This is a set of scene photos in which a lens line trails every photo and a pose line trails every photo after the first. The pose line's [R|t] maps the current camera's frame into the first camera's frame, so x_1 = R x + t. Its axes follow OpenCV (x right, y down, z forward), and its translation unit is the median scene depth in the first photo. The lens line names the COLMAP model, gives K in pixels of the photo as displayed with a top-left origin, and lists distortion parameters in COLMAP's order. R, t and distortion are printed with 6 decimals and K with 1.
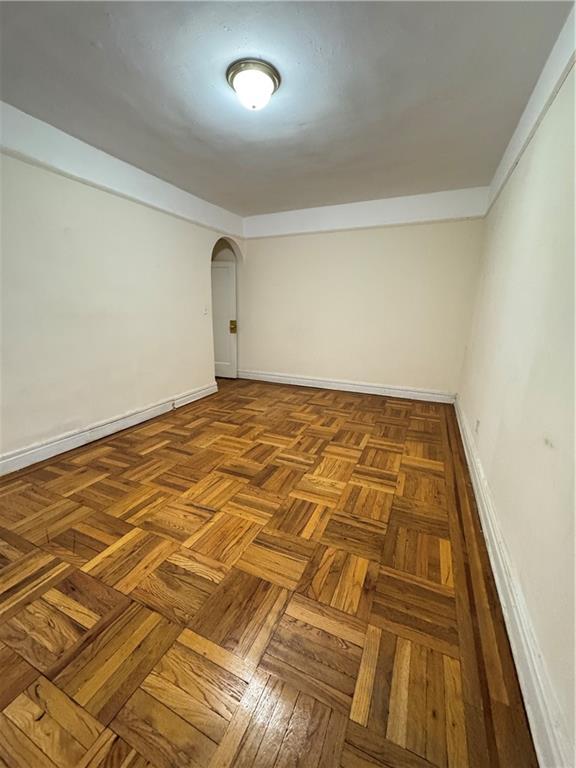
lens RADIAL K [[306.0, 0, 285.0], [0, 306.0, 384.5], [0, 0, 1]] dist [-0.003577, 0.000372]
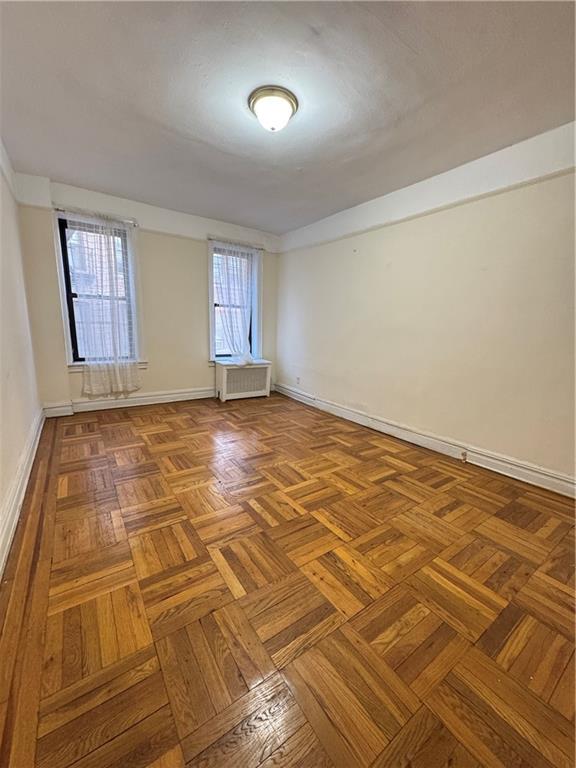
lens RADIAL K [[306.0, 0, 290.0], [0, 306.0, 384.5], [0, 0, 1]] dist [-0.003577, 0.000372]
pose [[-0.502845, 0.131166, -0.854367, 0.633204], [-0.244729, 0.926372, 0.286258, -0.277719], [0.829008, 0.353032, -0.433721, 1.282568]]
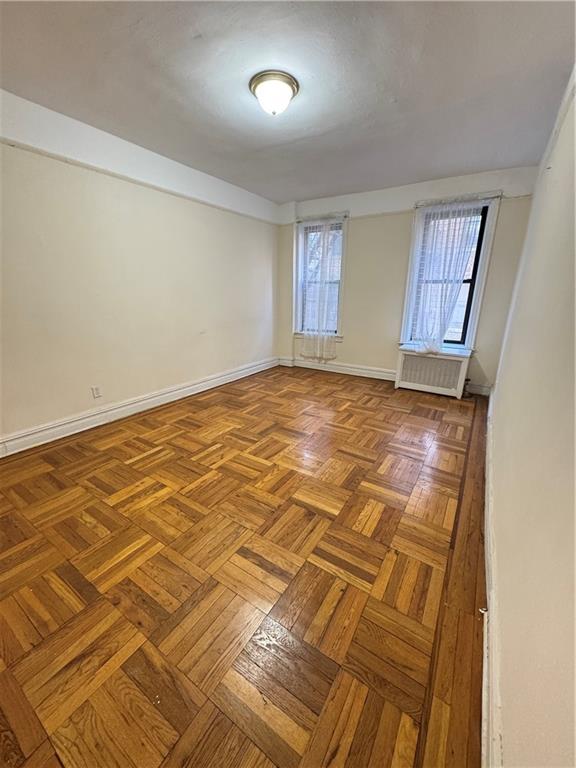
lens RADIAL K [[306.0, 0, 285.9], [0, 306.0, 384.8], [0, 0, 1]] dist [-0.003577, 0.000372]
pose [[-0.989651, -0.062591, 0.129124, -0.239717], [0.012352, 0.859354, 0.511232, -0.441863], [-0.142962, 0.507537, -0.849687, 1.685049]]
